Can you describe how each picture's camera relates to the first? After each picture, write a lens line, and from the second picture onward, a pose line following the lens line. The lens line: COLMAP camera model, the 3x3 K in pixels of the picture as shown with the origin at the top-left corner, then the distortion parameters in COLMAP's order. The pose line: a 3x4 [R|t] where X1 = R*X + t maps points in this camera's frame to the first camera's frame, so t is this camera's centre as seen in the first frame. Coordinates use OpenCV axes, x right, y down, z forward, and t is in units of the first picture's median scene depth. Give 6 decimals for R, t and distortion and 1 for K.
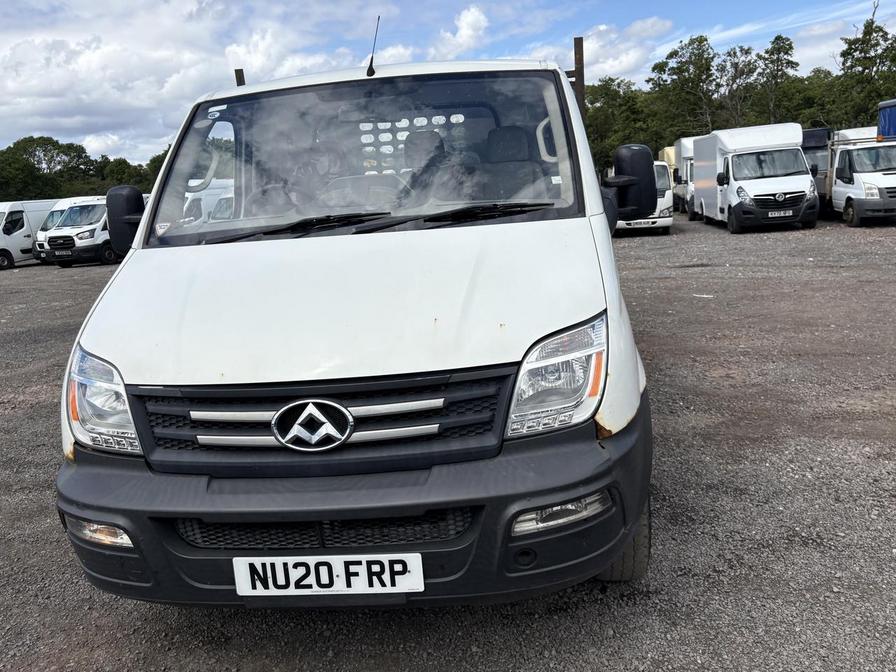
lens RADIAL K [[712.2, 0, 466.2], [0, 712.2, 330.0], [0, 0, 1]] dist [0.057852, -0.044085]
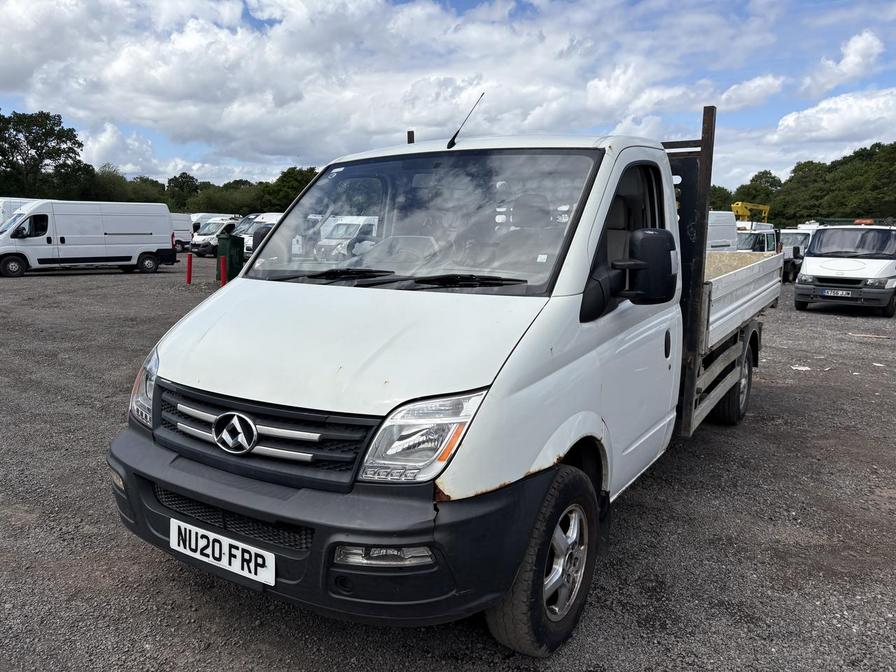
lens RADIAL K [[712.2, 0, 441.7], [0, 712.2, 336.2], [0, 0, 1]] dist [0.057852, -0.044085]
pose [[0.881444, 0.151922, -0.447187, 0.622543], [-0.166258, 0.986055, 0.007281, -0.102440], [0.442057, 0.067931, 0.894411, 0.005712]]
